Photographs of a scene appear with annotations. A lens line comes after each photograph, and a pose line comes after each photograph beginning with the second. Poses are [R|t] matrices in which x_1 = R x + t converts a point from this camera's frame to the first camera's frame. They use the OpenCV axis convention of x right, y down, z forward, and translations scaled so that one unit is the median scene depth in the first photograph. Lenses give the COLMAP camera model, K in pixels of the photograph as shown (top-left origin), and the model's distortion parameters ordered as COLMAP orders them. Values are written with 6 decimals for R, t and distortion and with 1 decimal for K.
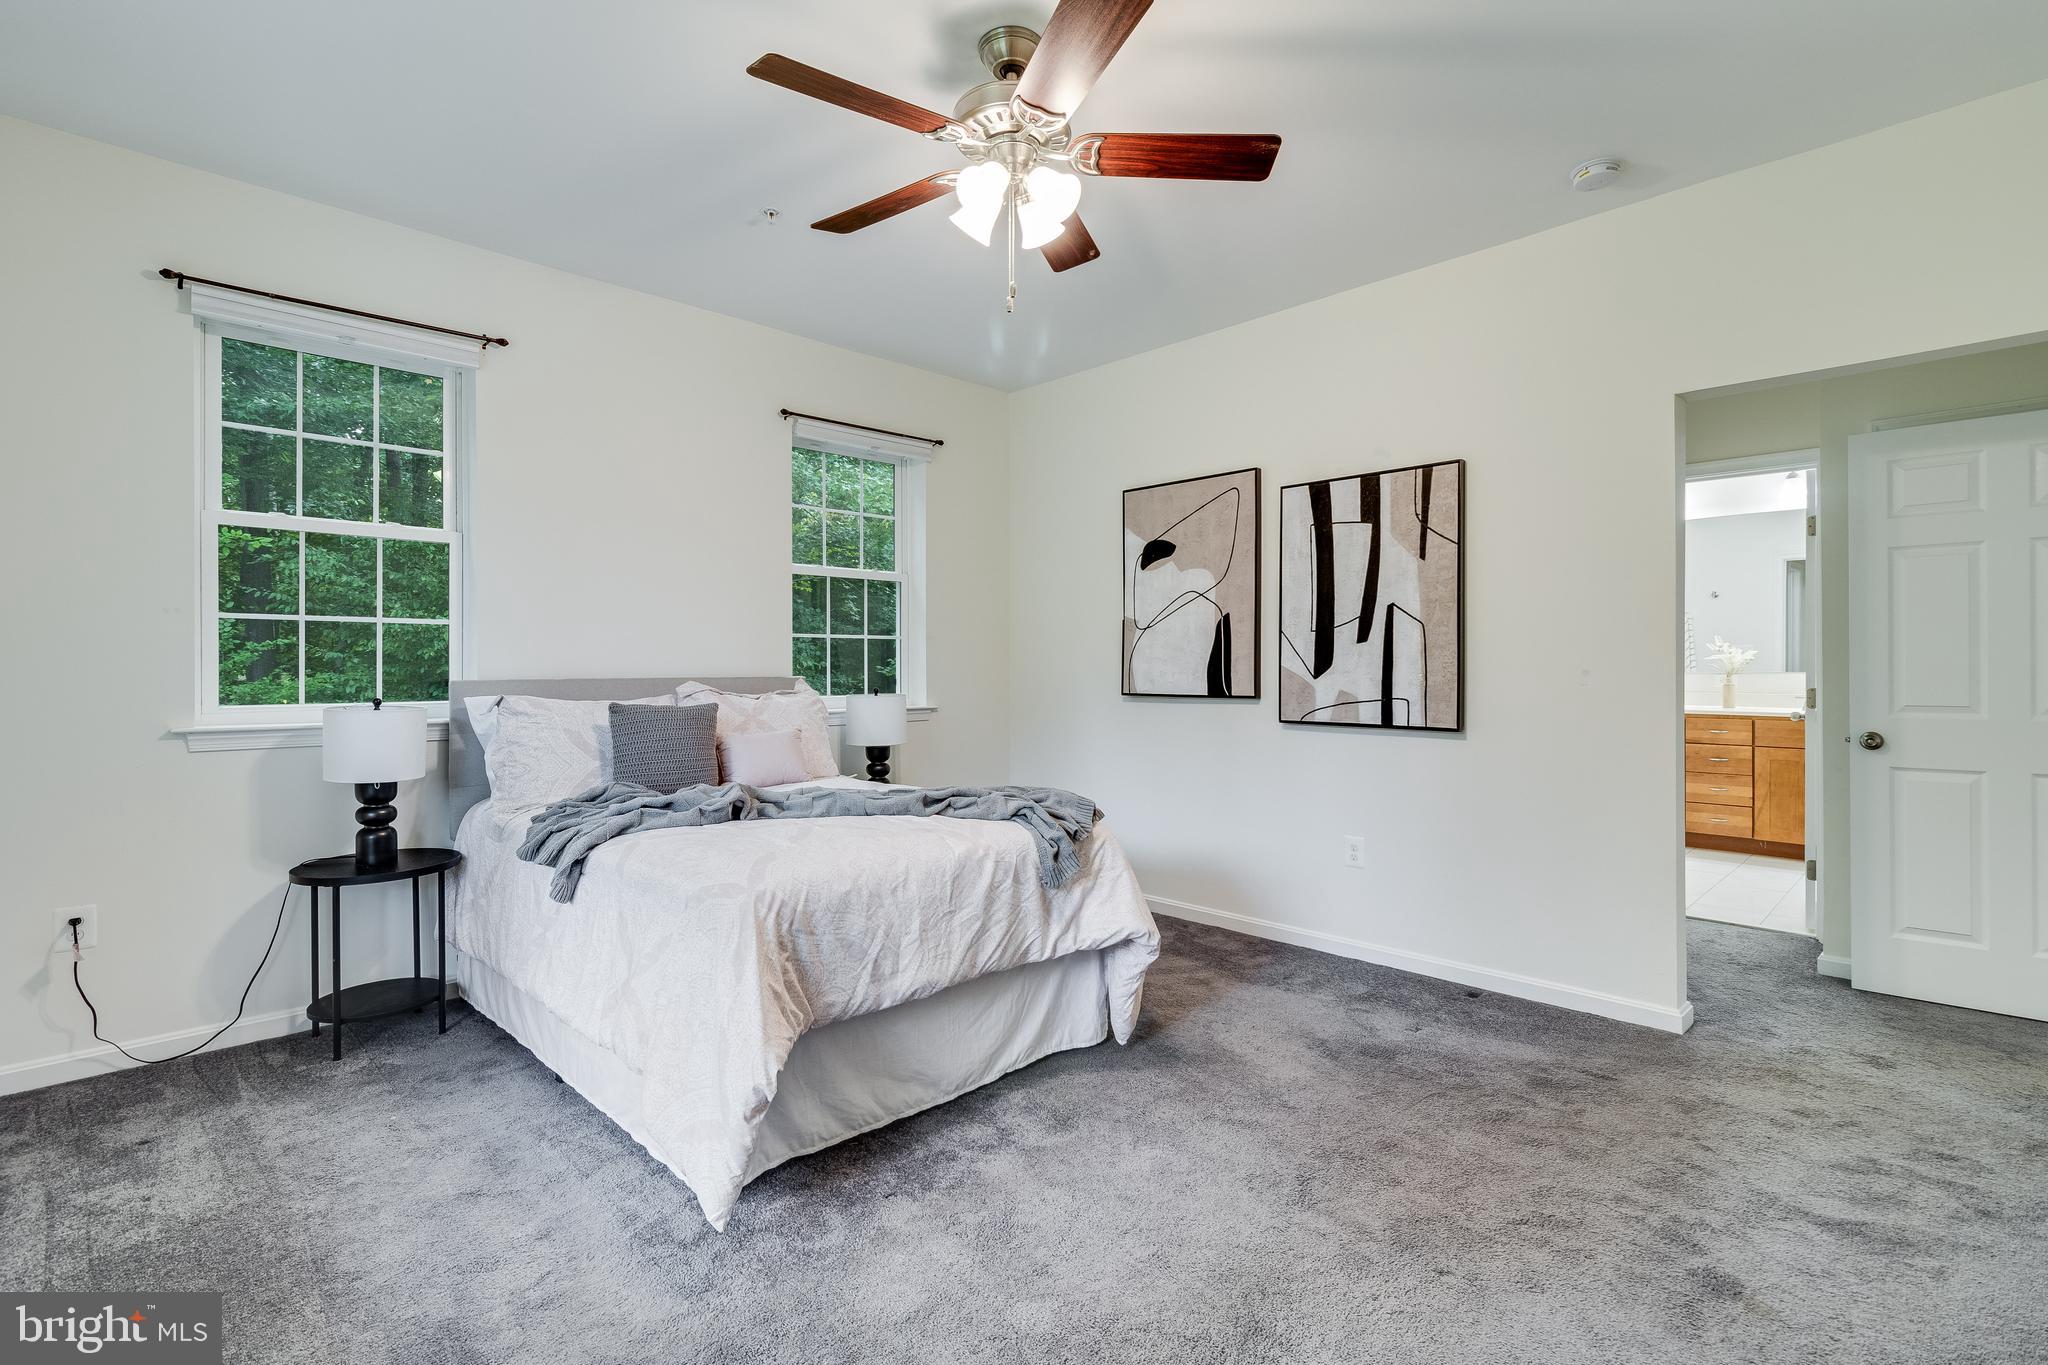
lens RADIAL K [[952.5, 0, 1024.7], [0, 952.5, 648.5], [0, 0, 1]] dist [0.020644, 0.000308]
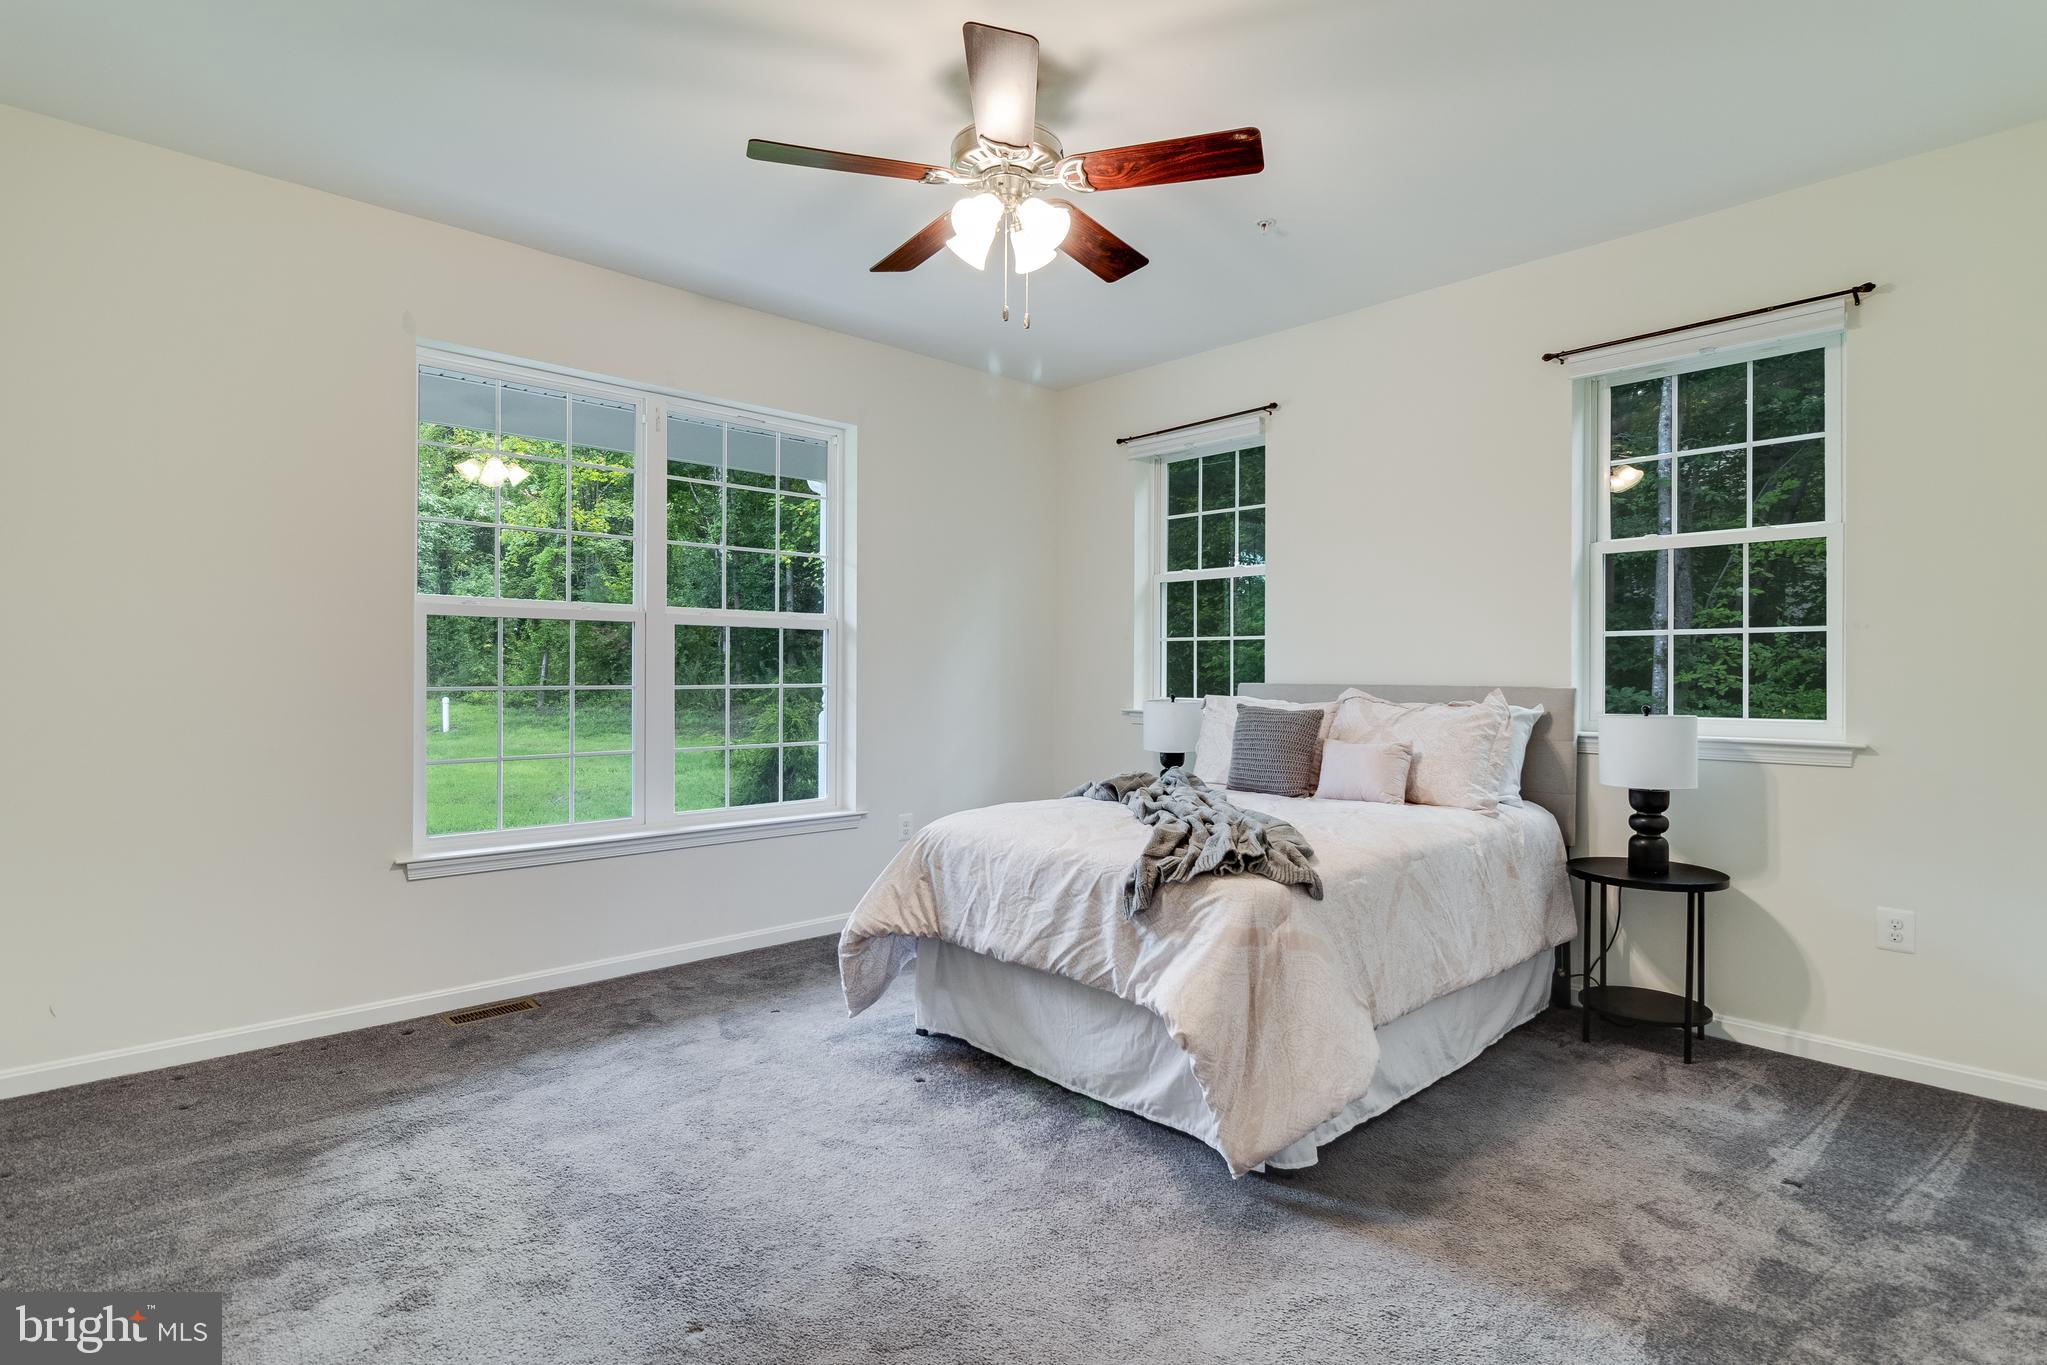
lens RADIAL K [[988.3, 0, 1026.2], [0, 988.3, 688.4], [0, 0, 1]] dist [-0.043137, -0.000005]
pose [[-0.009547, 0.010913, -0.999895, 0.848941], [0.011945, 0.999870, 0.010799, 0.025461], [0.999883, -0.011841, -0.009676, 0.841647]]
